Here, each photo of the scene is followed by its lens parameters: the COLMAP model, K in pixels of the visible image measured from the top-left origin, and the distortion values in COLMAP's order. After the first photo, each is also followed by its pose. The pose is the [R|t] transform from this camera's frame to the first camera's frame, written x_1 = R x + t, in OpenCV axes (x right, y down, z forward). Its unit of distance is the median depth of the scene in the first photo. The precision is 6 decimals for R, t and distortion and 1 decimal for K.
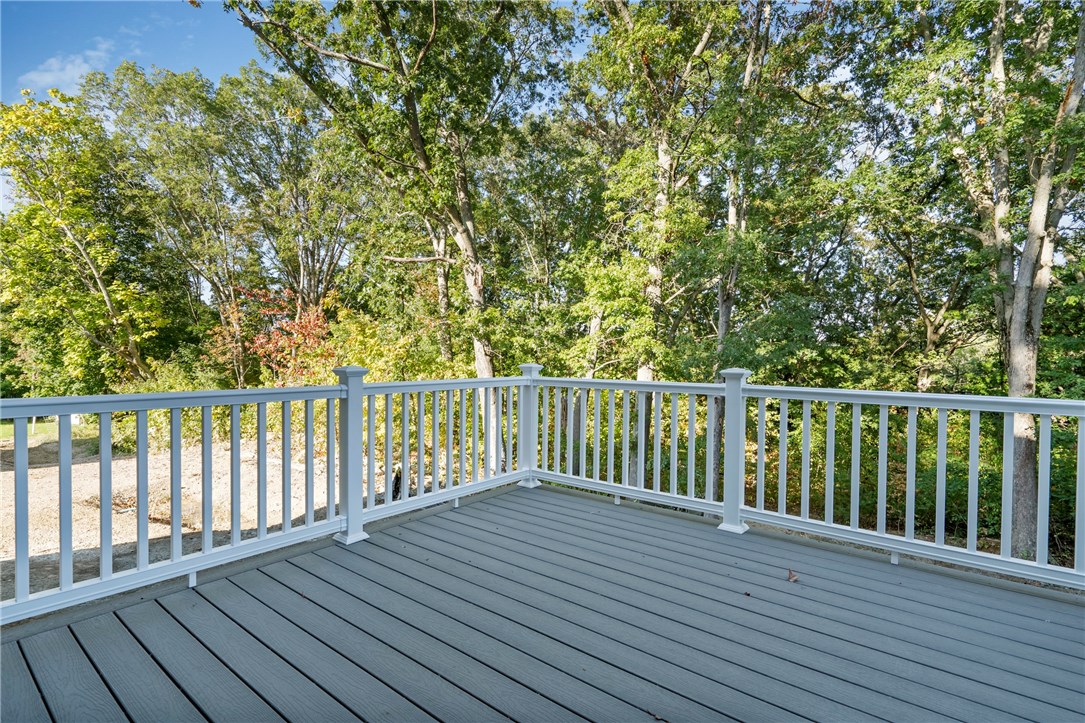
lens RADIAL K [[520.4, 0, 546.4], [0, 520.4, 363.3], [0, 0, 1]] dist [-0.003961, 0.000265]
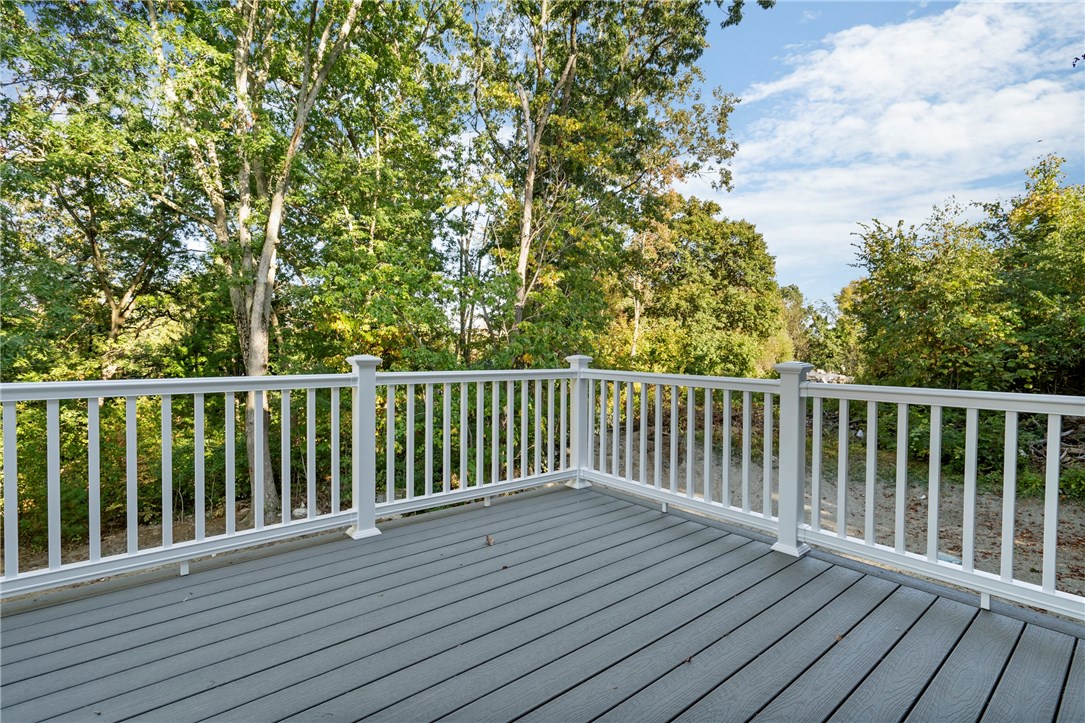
lens RADIAL K [[520.4, 0, 545.5], [0, 520.4, 358.6], [0, 0, 1]] dist [-0.003961, 0.000265]
pose [[0.205432, -0.029835, 0.978217, -0.126935], [0.010204, 0.999546, 0.028343, -0.000788], [-0.978618, 0.004159, 0.205643, 0.147895]]
